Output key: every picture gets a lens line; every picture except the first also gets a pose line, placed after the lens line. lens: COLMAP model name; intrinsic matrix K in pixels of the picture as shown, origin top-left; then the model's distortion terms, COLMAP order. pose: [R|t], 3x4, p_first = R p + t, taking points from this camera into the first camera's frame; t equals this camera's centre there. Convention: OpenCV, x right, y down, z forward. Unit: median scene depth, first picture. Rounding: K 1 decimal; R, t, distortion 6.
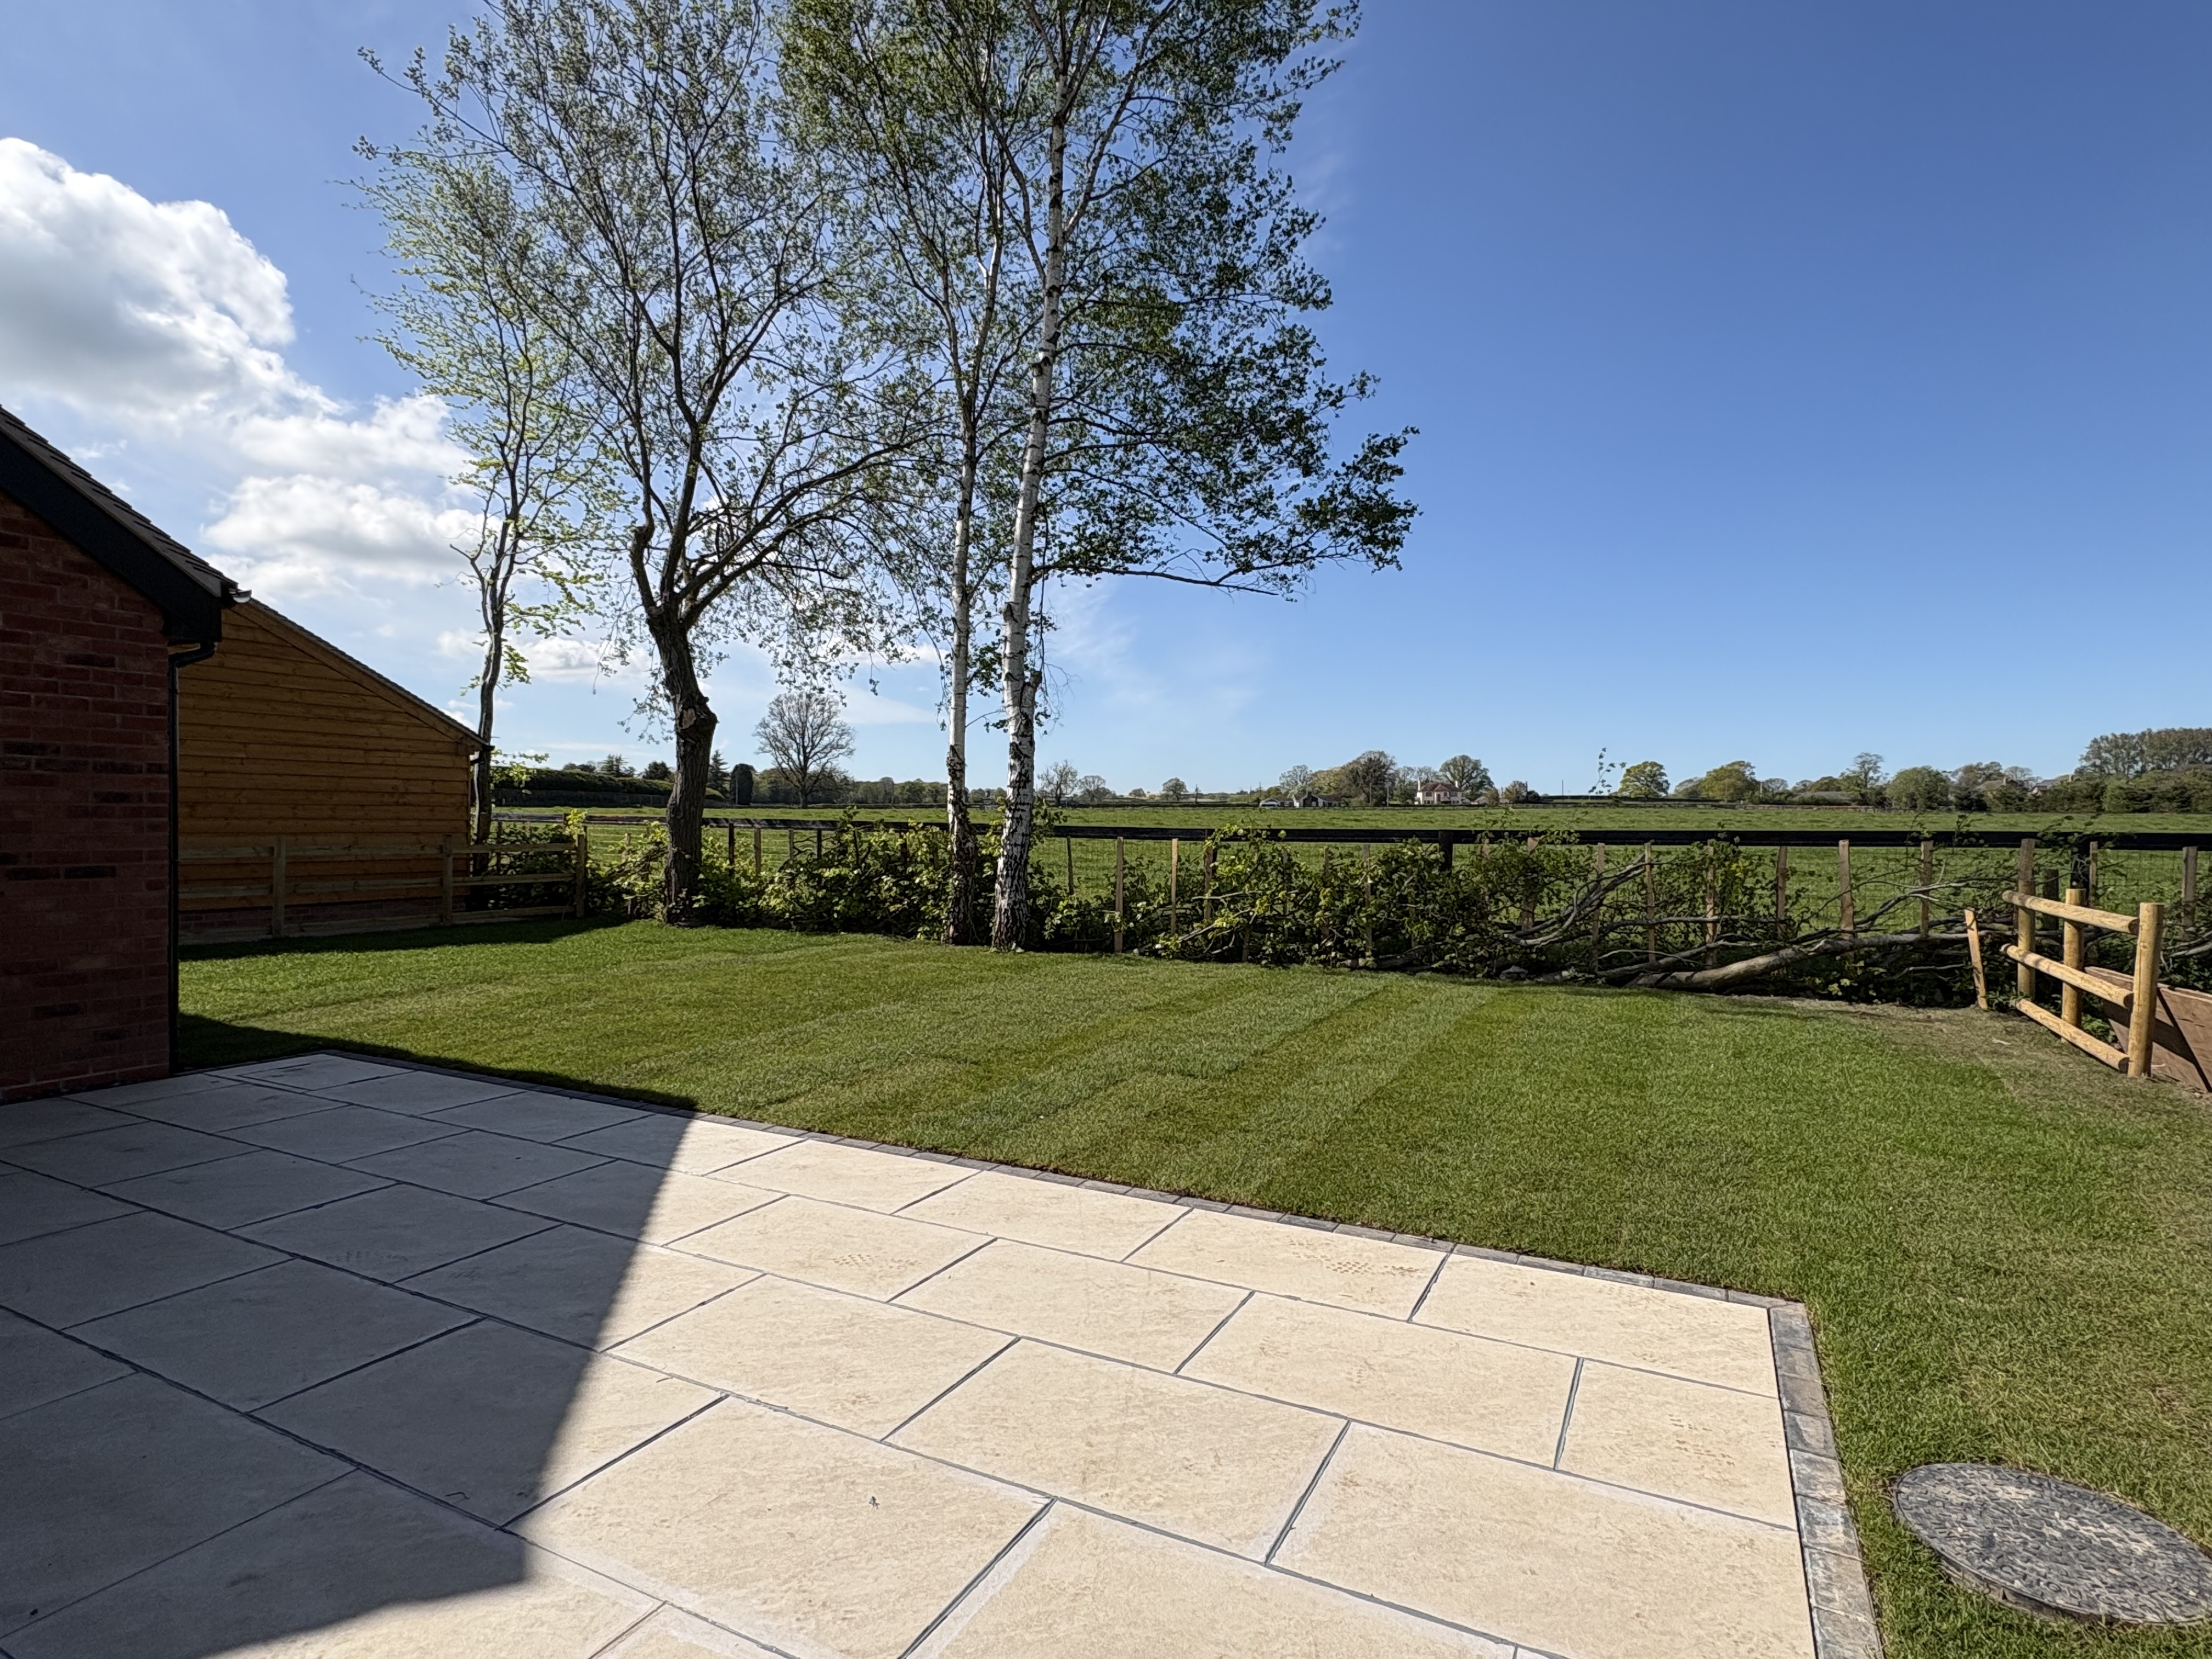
lens RADIAL K [[1172.1, 0, 1105.2], [0, 1172.1, 826.4], [0, 0, 1]] dist [0.000547, -0.000633]
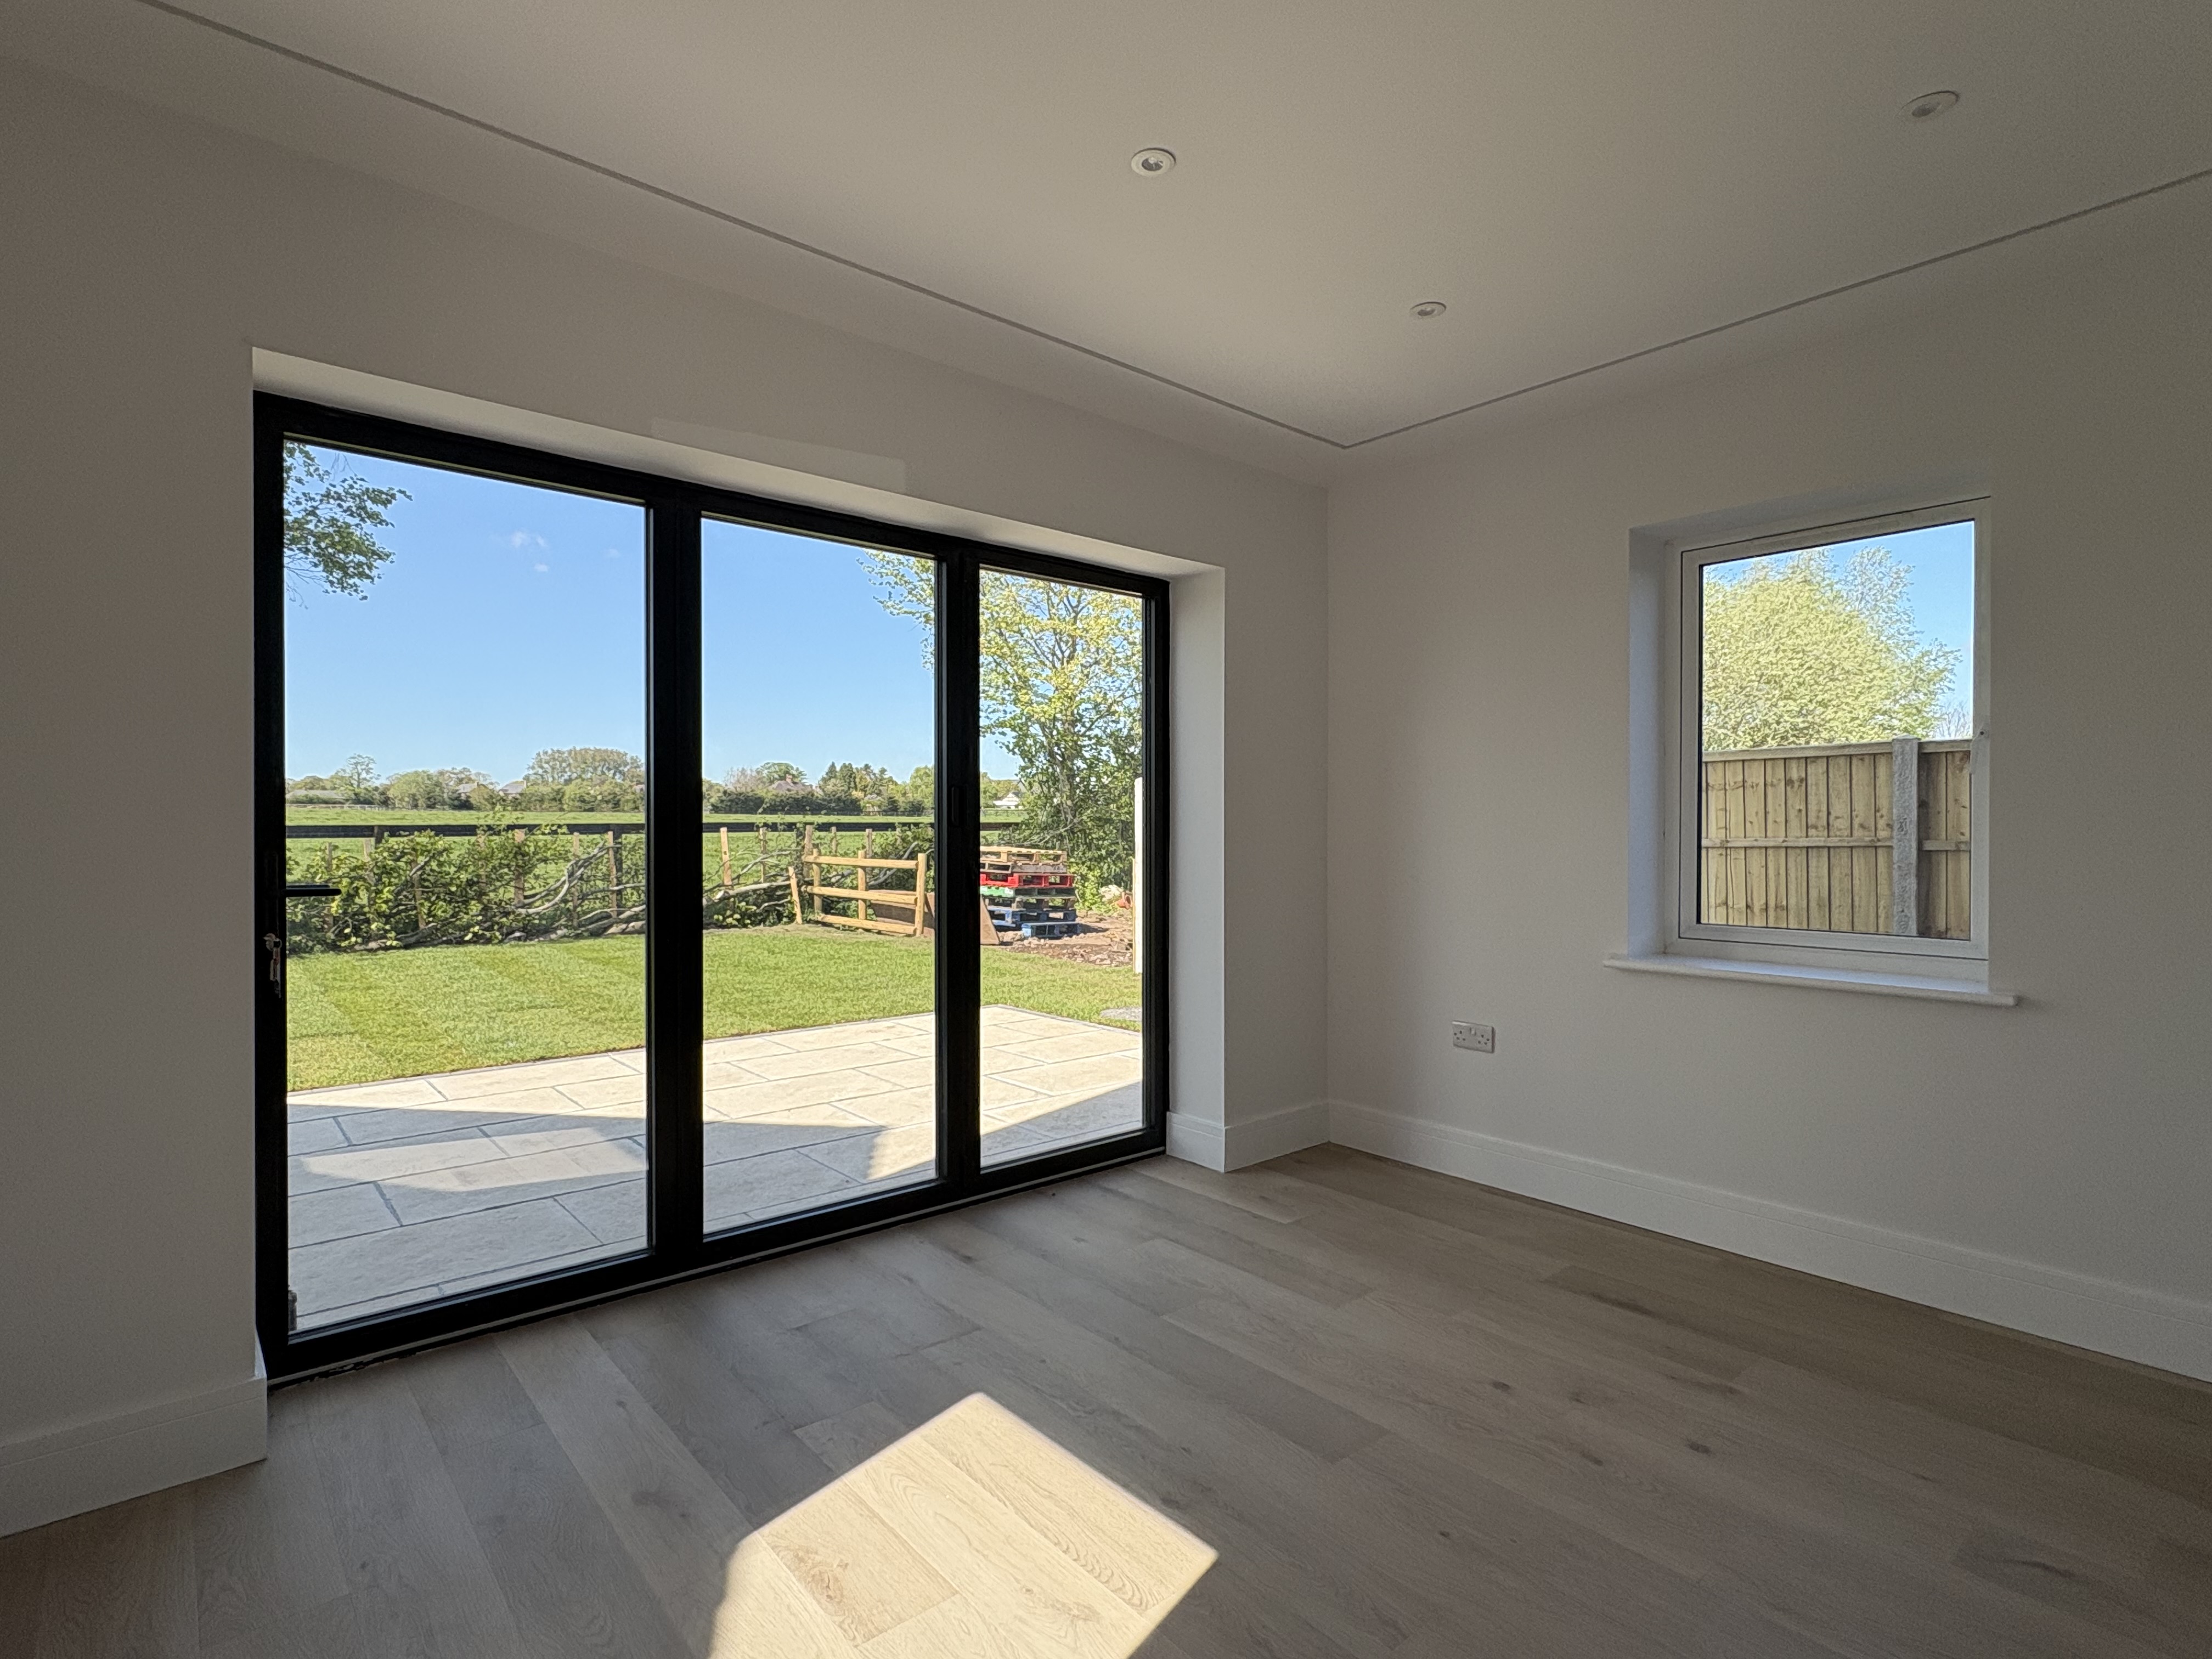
lens RADIAL K [[1080.1, 0, 1105.8], [0, 1080.1, 825.3], [0, 0, 1]] dist [-0.006559, 0.003098]
pose [[0.374228, -0.009625, 0.927287, -0.500123], [0.008154, 0.999942, 0.007088, 0.001366], [-0.927301, 0.004908, 0.374285, -0.027437]]
